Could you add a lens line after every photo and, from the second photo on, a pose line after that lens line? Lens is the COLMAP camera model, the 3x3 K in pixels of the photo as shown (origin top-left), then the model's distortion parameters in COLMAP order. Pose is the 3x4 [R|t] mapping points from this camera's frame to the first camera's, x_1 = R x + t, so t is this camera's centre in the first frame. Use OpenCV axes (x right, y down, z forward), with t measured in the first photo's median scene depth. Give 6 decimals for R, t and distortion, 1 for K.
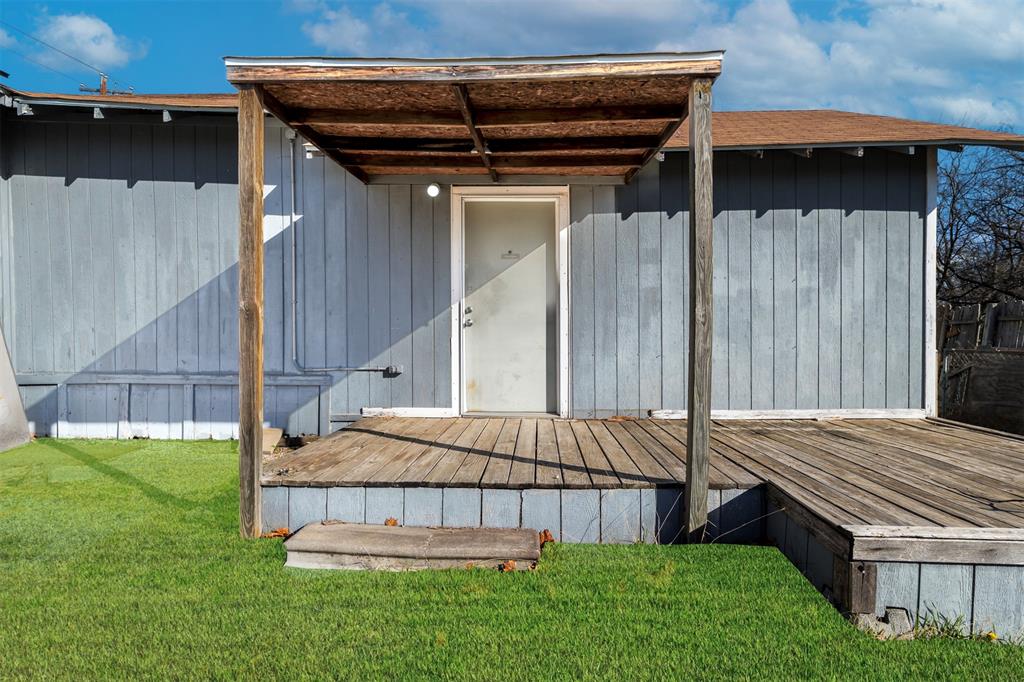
lens RADIAL K [[567.6, 0, 512.0], [0, 567.6, 341.0], [0, 0, 1]] dist [-0.003416, -0.000540]
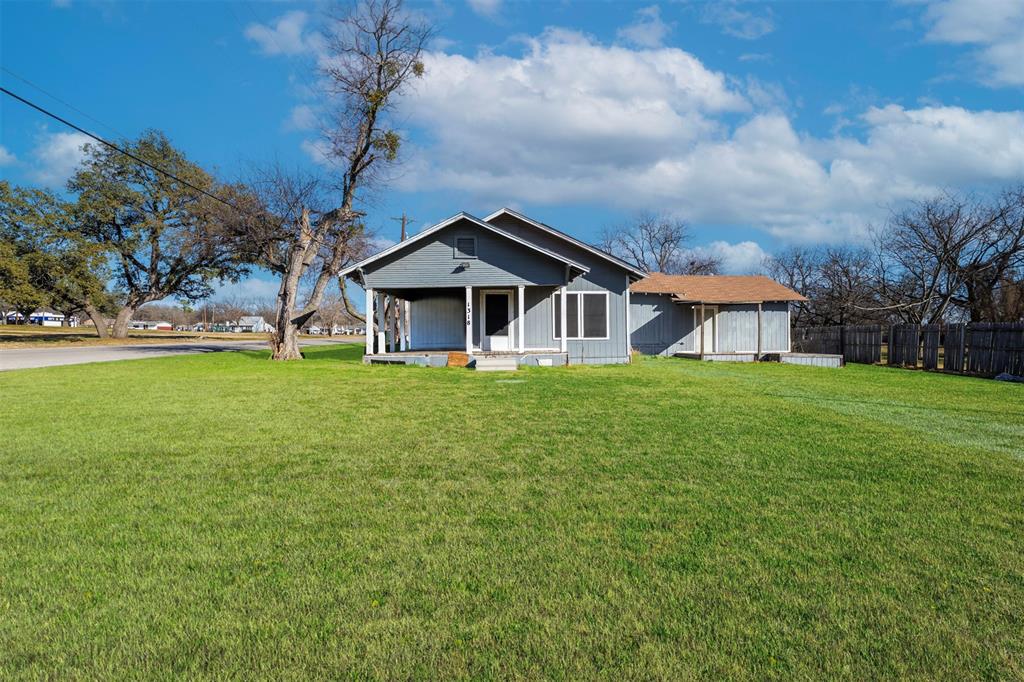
lens RADIAL K [[442.9, 0, 512.0], [0, 442.9, 341.0], [0, 0, 1]] dist [0.002495, 0.000458]
pose [[0.998367, -0.003509, 0.057021, -1.916858], [0.004058, 0.999946, -0.009522, 0.062876], [-0.056984, 0.009738, 0.998328, -2.753659]]
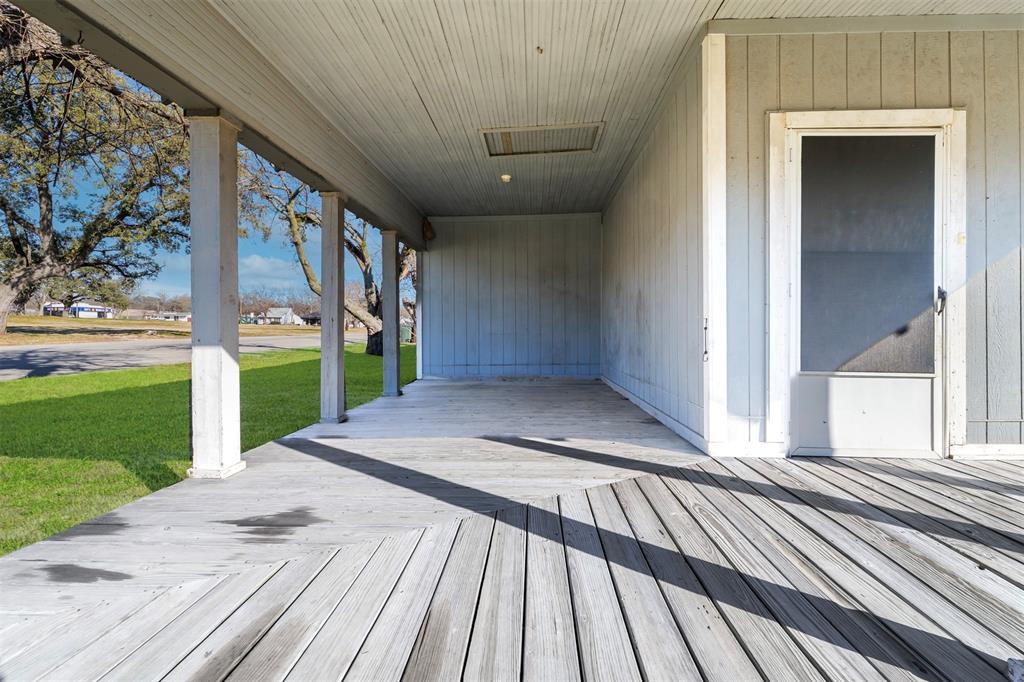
lens RADIAL K [[443.7, 0, 515.3], [0, 443.7, 329.3], [0, 0, 1]] dist [0.000797, 0.000050]
pose [[0.999978, 0.003938, -0.005257, -2.266309], [-0.004044, 0.999783, -0.020436, -0.038191], [0.005175, 0.020457, 0.999777, -0.314479]]
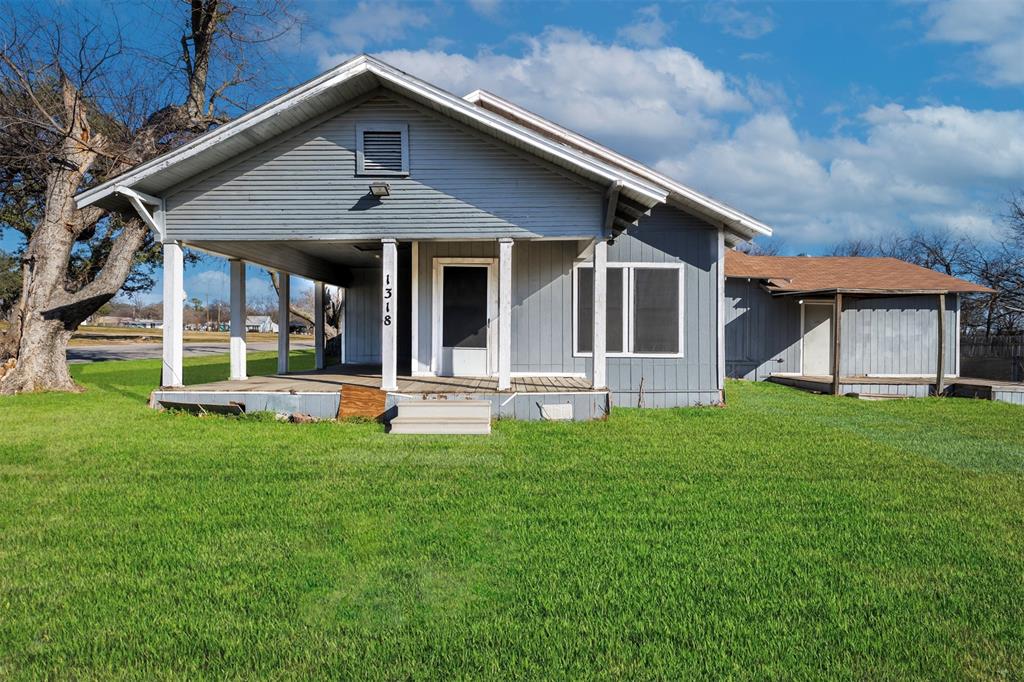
lens RADIAL K [[442.9, 0, 512.0], [0, 442.9, 341.0], [0, 0, 1]] dist [0.002495, 0.000458]
pose [[0.999581, 0.009936, 0.027193, -1.727893], [-0.009502, 0.999826, -0.016072, 0.000802], [-0.027348, 0.015807, 0.999501, -1.329554]]
